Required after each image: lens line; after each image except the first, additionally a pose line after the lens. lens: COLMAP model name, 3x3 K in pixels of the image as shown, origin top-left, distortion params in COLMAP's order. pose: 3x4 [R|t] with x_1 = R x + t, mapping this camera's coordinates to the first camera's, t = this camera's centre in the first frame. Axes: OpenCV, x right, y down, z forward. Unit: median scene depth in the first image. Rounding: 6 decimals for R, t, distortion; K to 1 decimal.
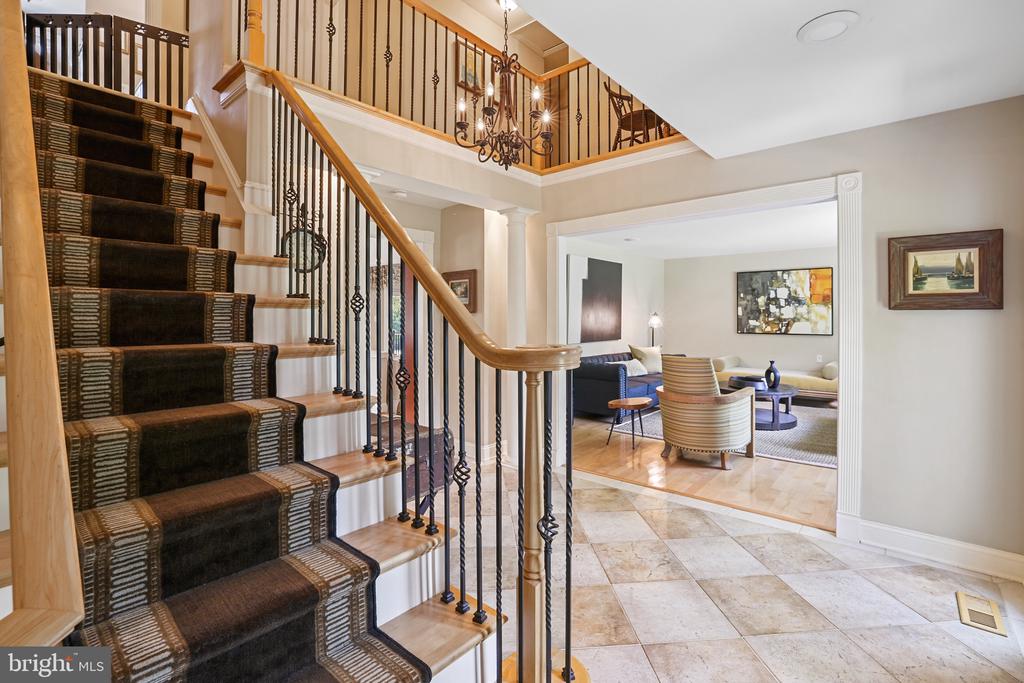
lens RADIAL K [[471.0, 0, 516.2], [0, 471.0, 316.5], [0, 0, 1]] dist [-0.000035, -0.000063]
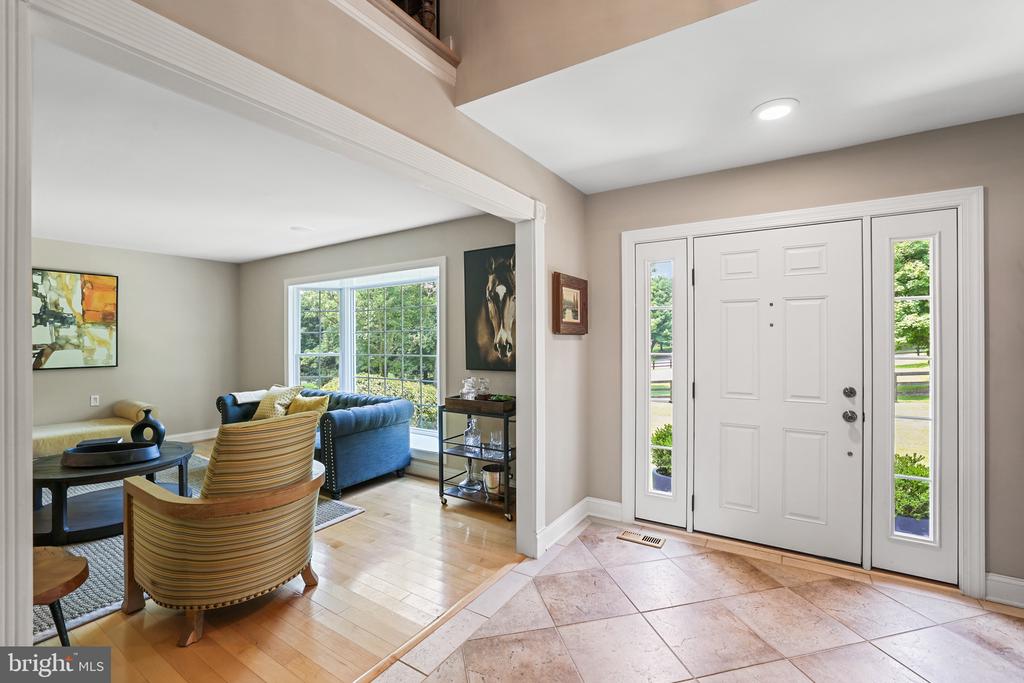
lens RADIAL K [[440.5, 0, 511.4], [0, 440.5, 335.1], [0, 0, 1]] dist [-0.020890, -0.000251]
pose [[-0.144079, 0.010550, 0.989510, -0.098965], [0.003719, 0.999942, -0.010119, -0.000957], [-0.989559, 0.002222, -0.144110, 0.475654]]
